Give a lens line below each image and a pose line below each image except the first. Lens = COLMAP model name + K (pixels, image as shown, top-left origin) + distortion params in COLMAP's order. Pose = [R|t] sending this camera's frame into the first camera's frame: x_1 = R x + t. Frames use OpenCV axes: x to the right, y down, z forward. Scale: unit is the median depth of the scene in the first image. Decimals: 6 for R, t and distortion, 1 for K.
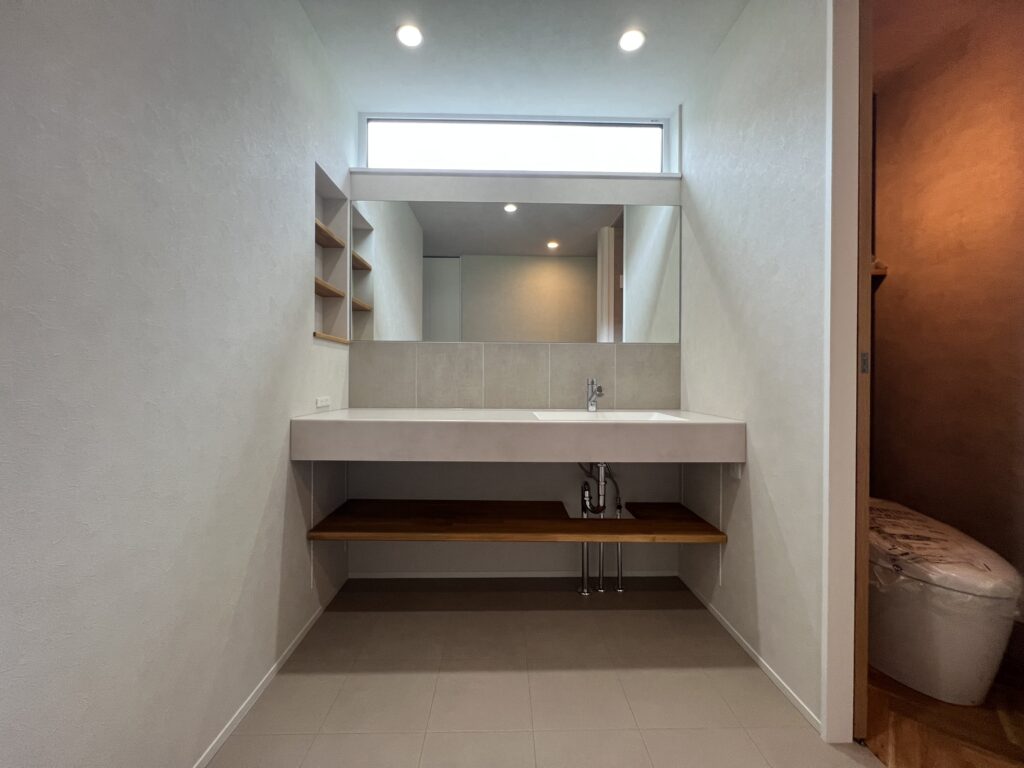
lens RADIAL K [[410.5, 0, 510.0], [0, 410.5, 378.6], [0, 0, 1]] dist [-0.001191, 0.000001]
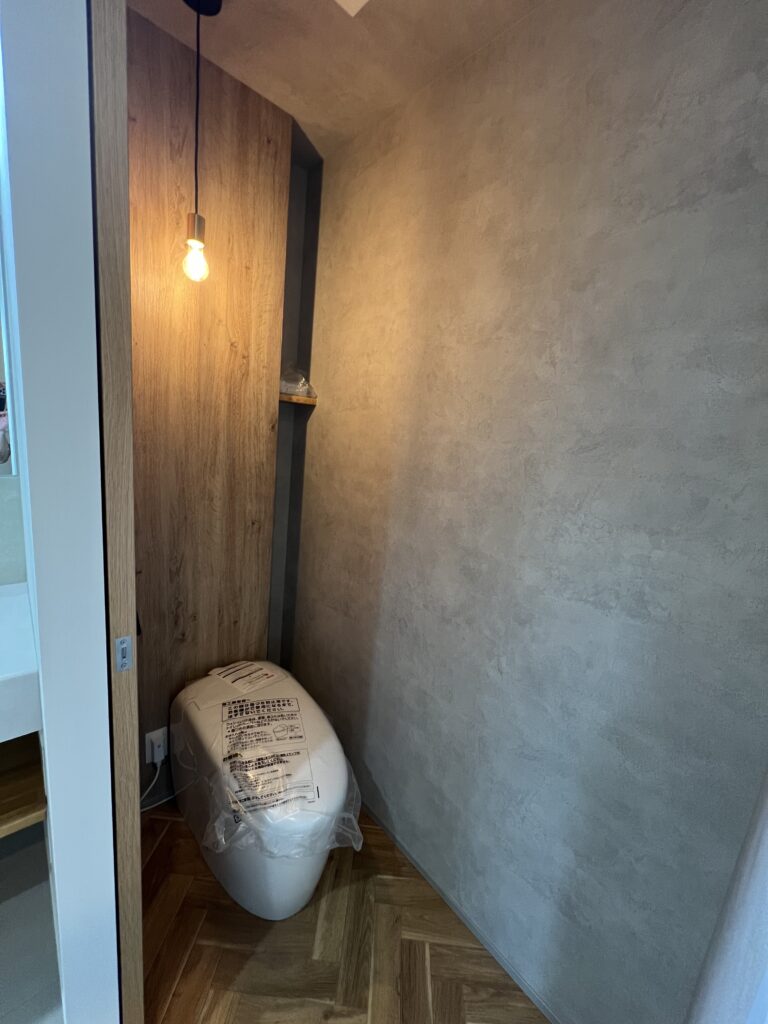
lens RADIAL K [[410.5, 0, 384.0], [0, 410.5, 512.0], [0, 0, 1]] dist [-0.001191, 0.000001]
pose [[0.753628, -0.059795, 0.654576, 0.544003], [-0.094758, 0.975568, 0.198214, -0.264555], [-0.650435, -0.211406, 0.729549, 0.280971]]
